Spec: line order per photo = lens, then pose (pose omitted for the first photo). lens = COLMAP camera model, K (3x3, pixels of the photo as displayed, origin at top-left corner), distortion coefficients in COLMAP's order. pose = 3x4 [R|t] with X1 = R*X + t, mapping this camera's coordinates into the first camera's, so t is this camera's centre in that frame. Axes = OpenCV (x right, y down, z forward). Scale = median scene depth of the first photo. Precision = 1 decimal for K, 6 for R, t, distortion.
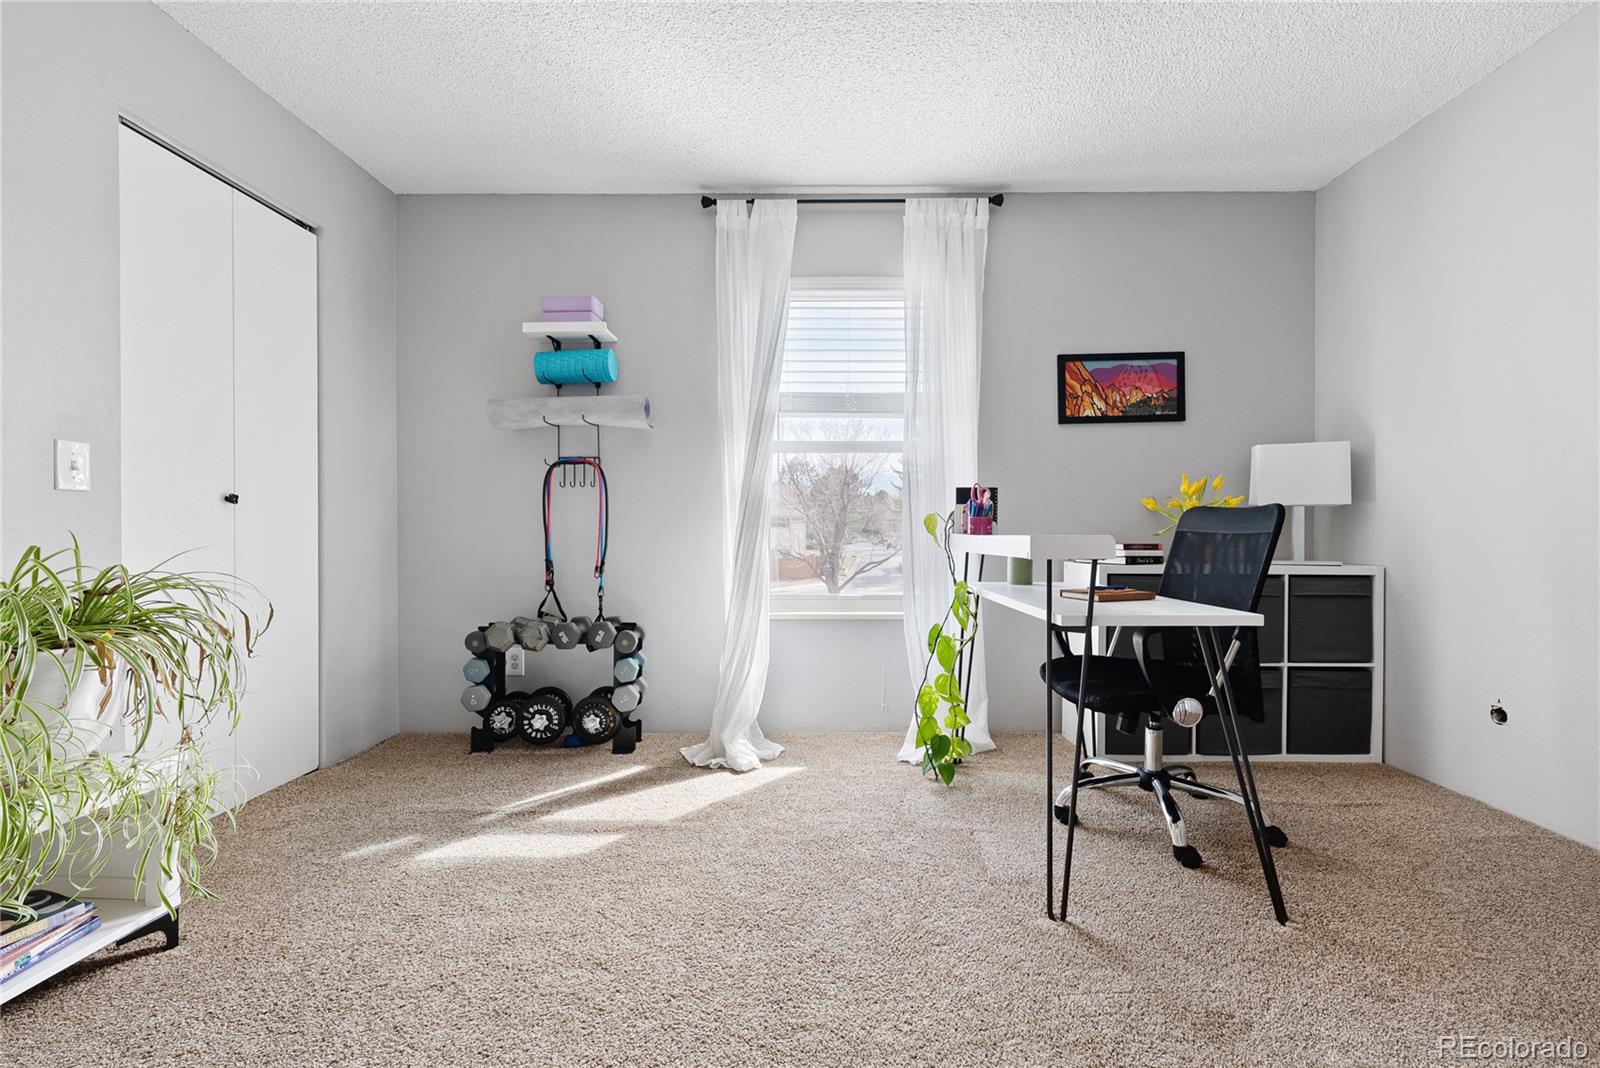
lens RADIAL K [[731.6, 0, 796.5], [0, 731.6, 520.4], [0, 0, 1]] dist [0.001384, -0.000092]
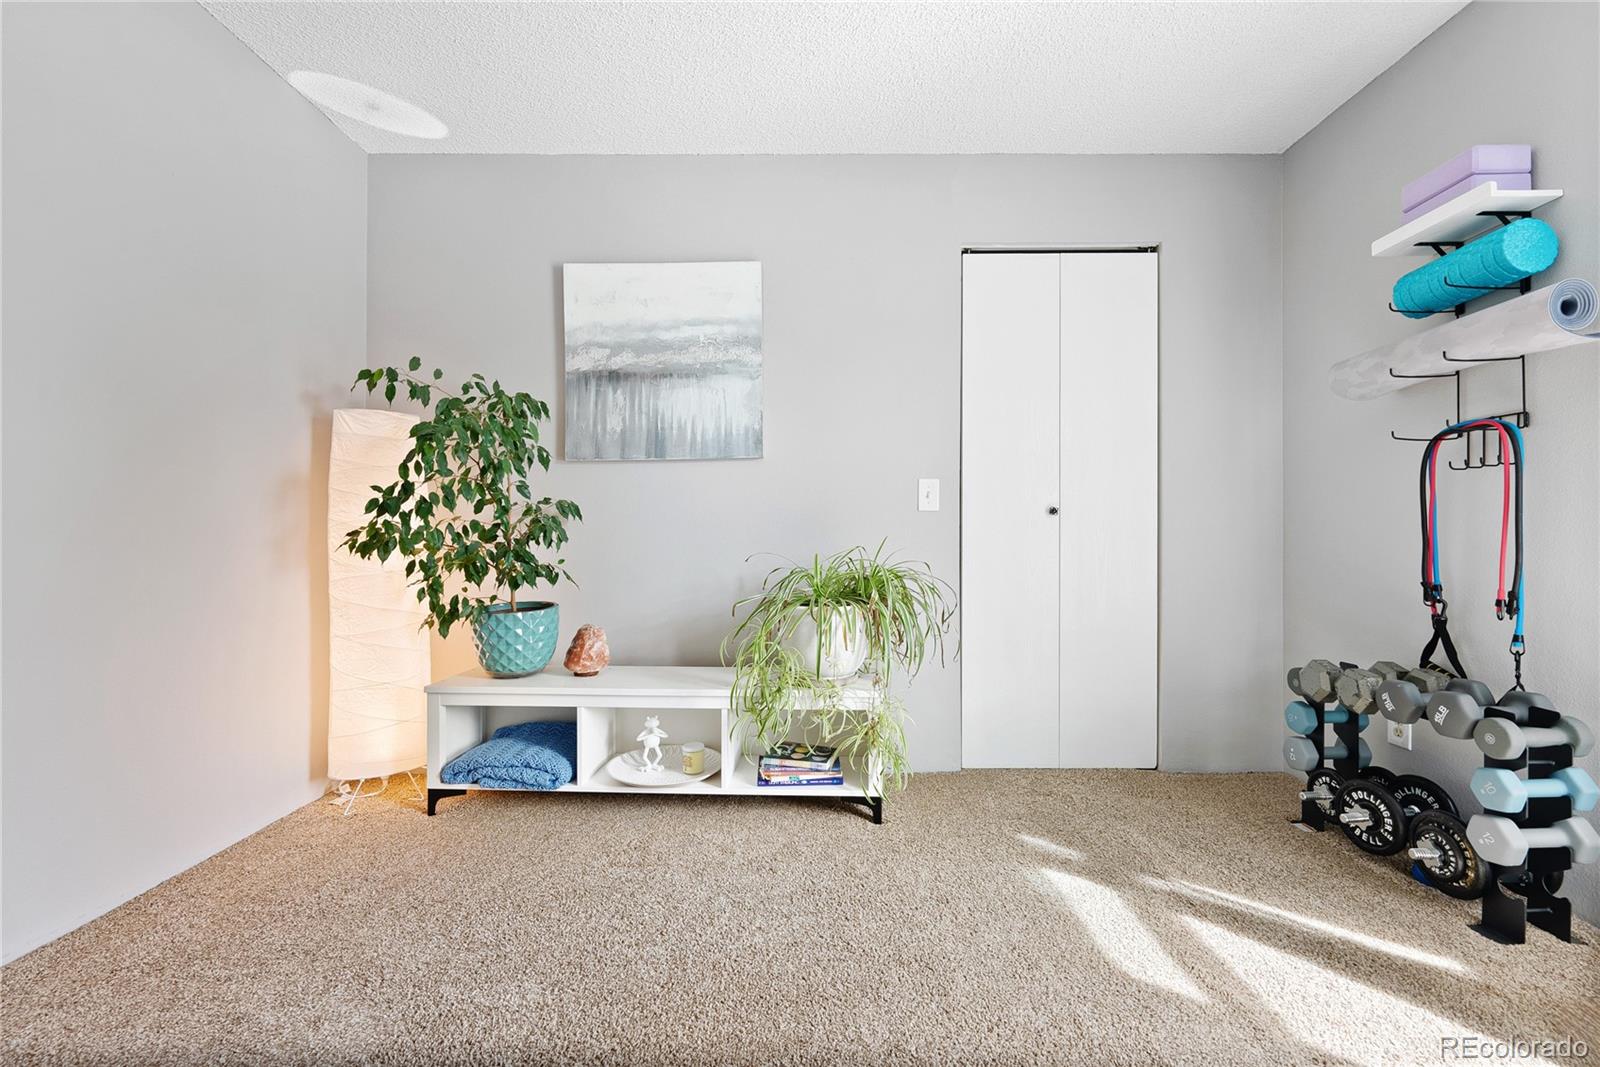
lens RADIAL K [[667.0, 0, 801.0], [0, 667.0, 528.7], [0, 0, 1]] dist [-0.001928, -0.000234]
pose [[0.015428, -0.014313, -0.999779, 0.268106], [0.010154, 0.999848, -0.014158, 0.008703], [0.999829, -0.009934, 0.015571, 0.467917]]
